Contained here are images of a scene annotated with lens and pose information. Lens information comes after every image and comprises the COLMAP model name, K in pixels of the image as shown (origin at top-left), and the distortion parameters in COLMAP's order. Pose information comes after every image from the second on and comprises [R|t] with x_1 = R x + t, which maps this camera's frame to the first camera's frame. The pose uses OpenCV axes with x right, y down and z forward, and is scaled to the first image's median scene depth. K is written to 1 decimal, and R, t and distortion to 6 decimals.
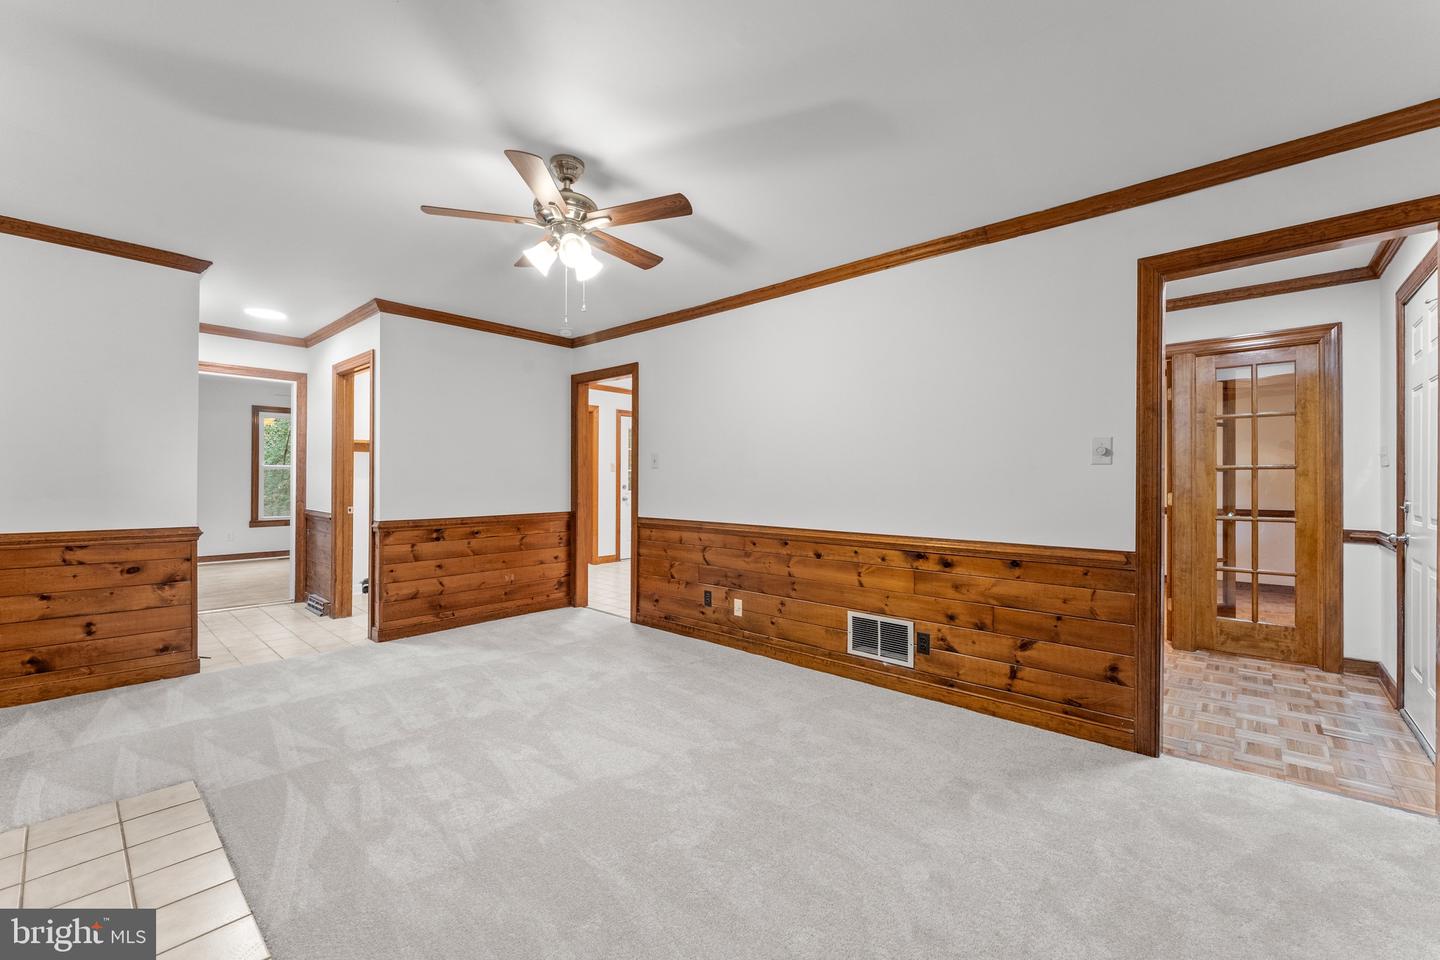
lens RADIAL K [[589.4, 0, 711.4], [0, 589.4, 482.1], [0, 0, 1]] dist [-0.000773, -0.000403]
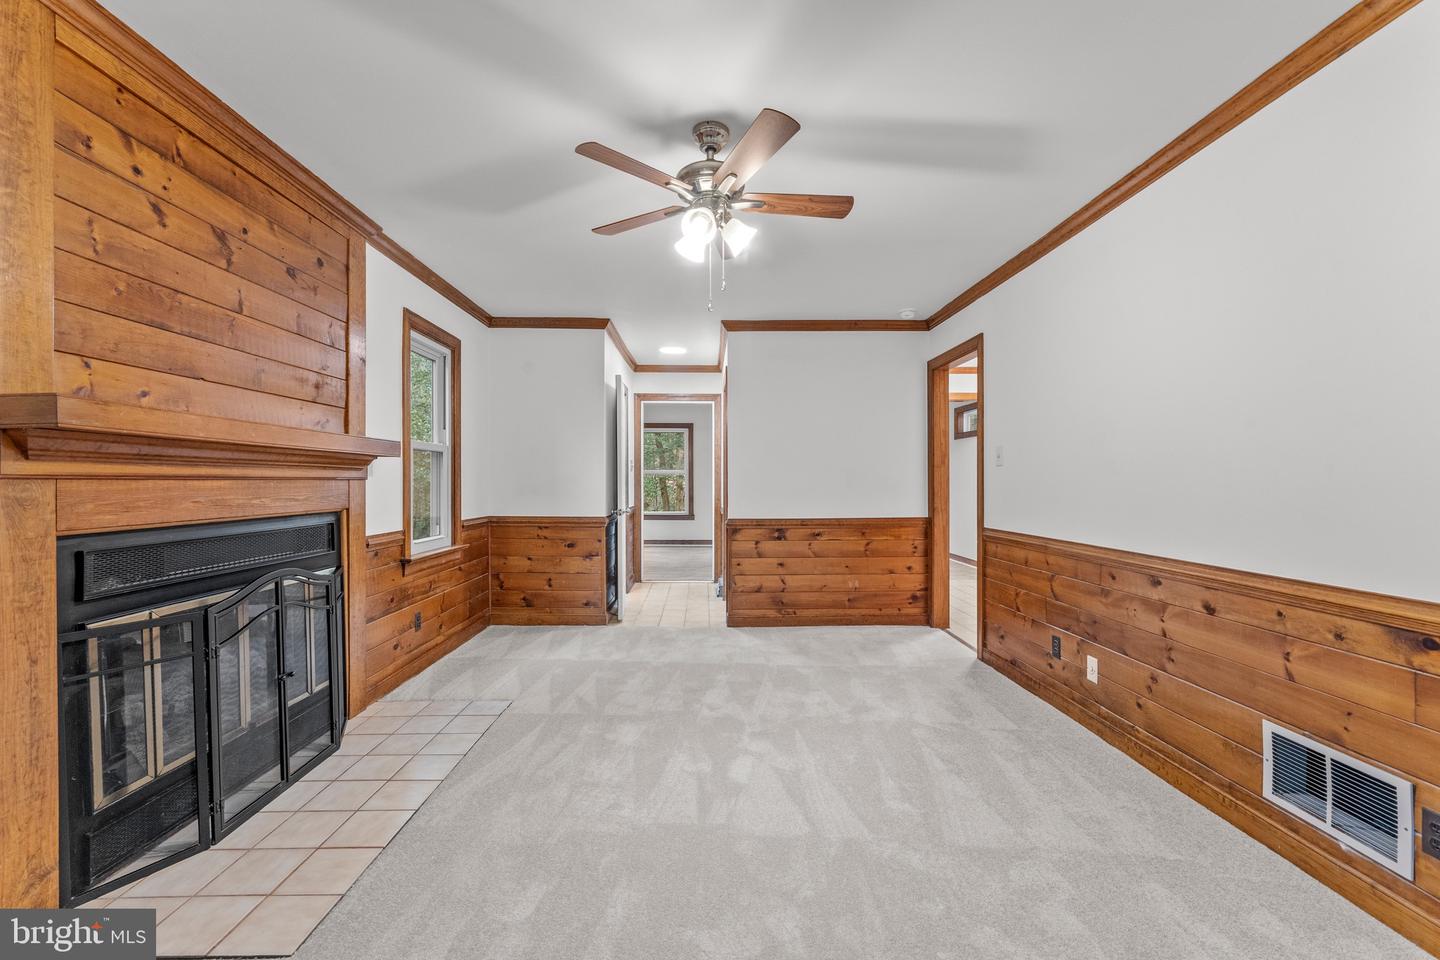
lens RADIAL K [[589.4, 0, 711.4], [0, 589.4, 482.1], [0, 0, 1]] dist [-0.000773, -0.000403]
pose [[0.683386, -0.002746, -0.730052, 0.267454], [-0.000508, 0.999991, -0.004238, 0.001881], [0.730057, 0.003267, 0.683379, 0.243877]]
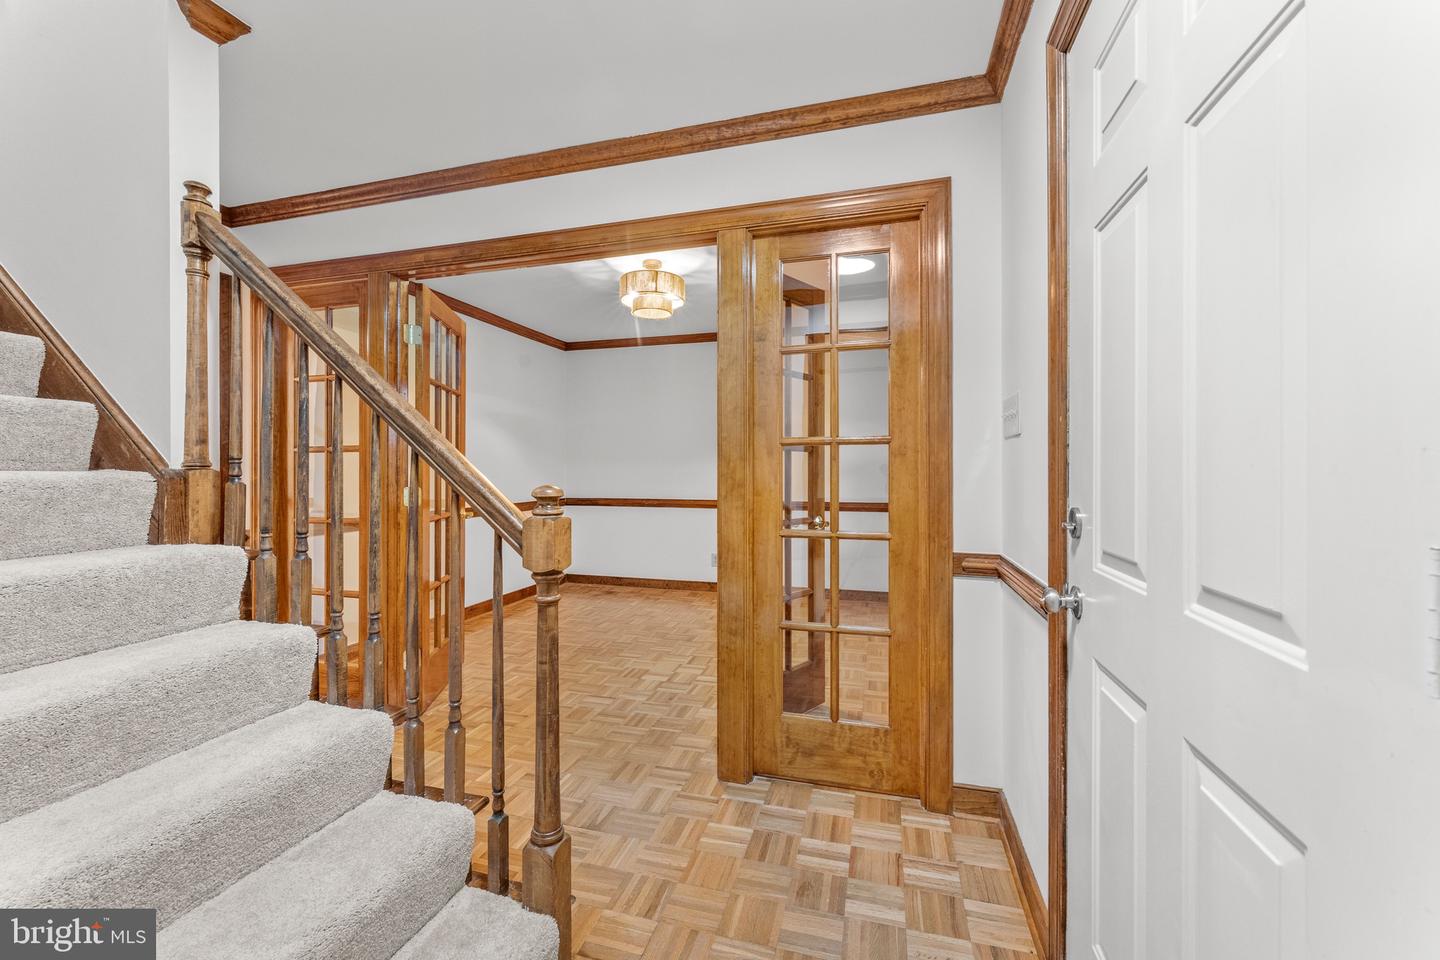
lens RADIAL K [[598.8, 0, 702.5], [0, 598.8, 474.9], [0, 0, 1]] dist [-0.001894, -0.000165]
pose [[0.902993, -0.002939, 0.429645, 0.613595], [0.001640, 0.999993, 0.003394, 0.004688], [-0.429651, -0.002361, 0.902992, 0.587530]]
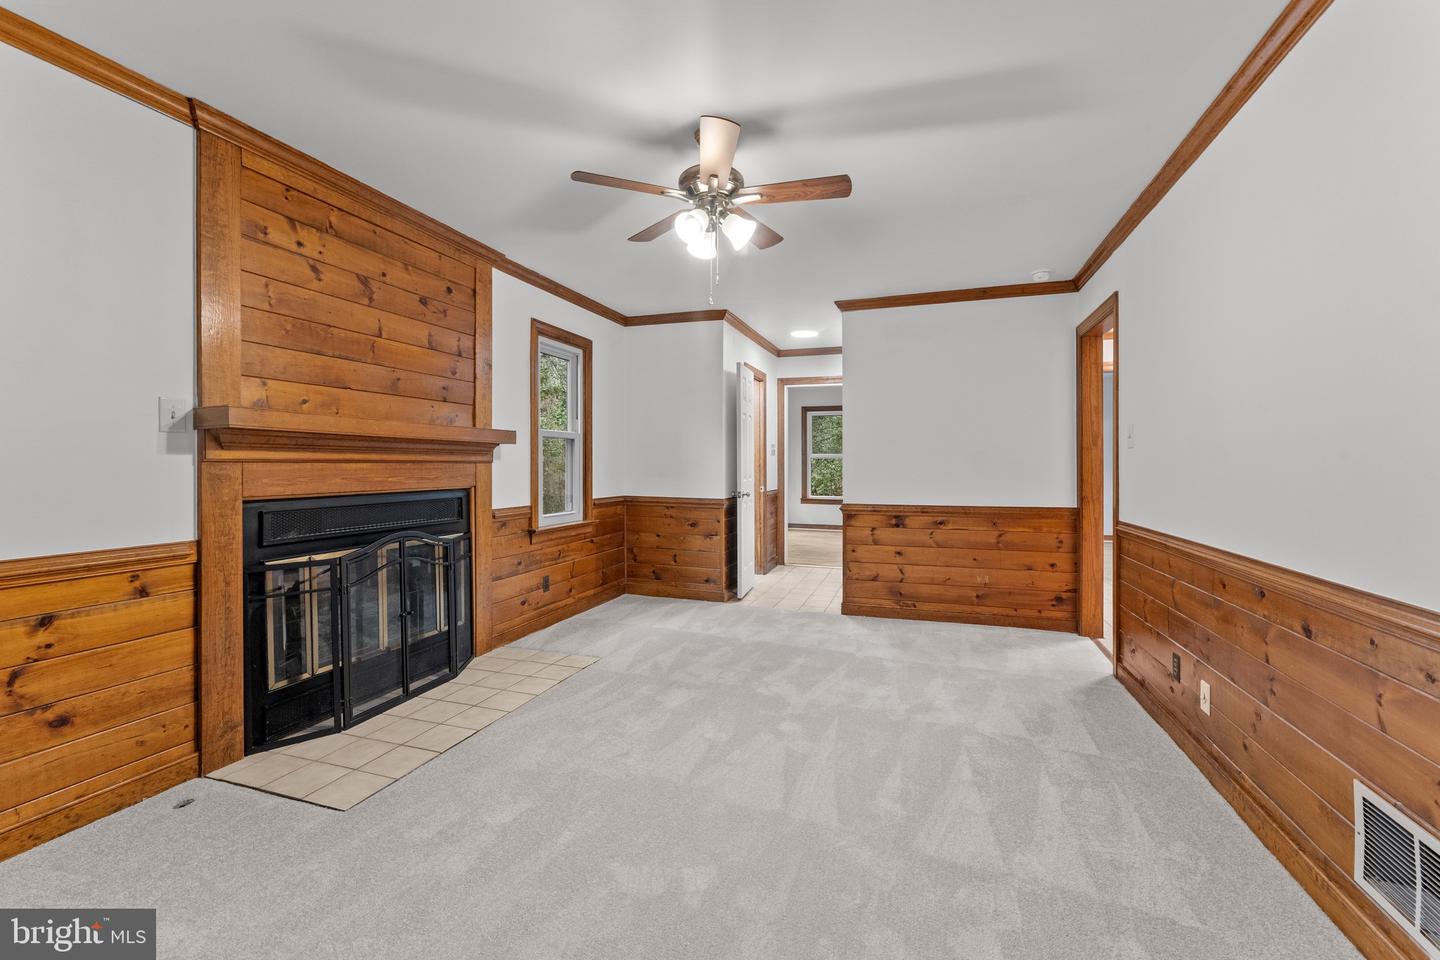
lens RADIAL K [[598.5, 0, 717.0], [0, 598.5, 466.1], [0, 0, 1]] dist [-0.000594, -0.000005]
pose [[0.394519, -0.000325, -0.918888, 0.420749], [-0.005468, 0.999981, -0.002701, 0.001481], [0.918871, 0.006090, 0.394510, 0.400177]]
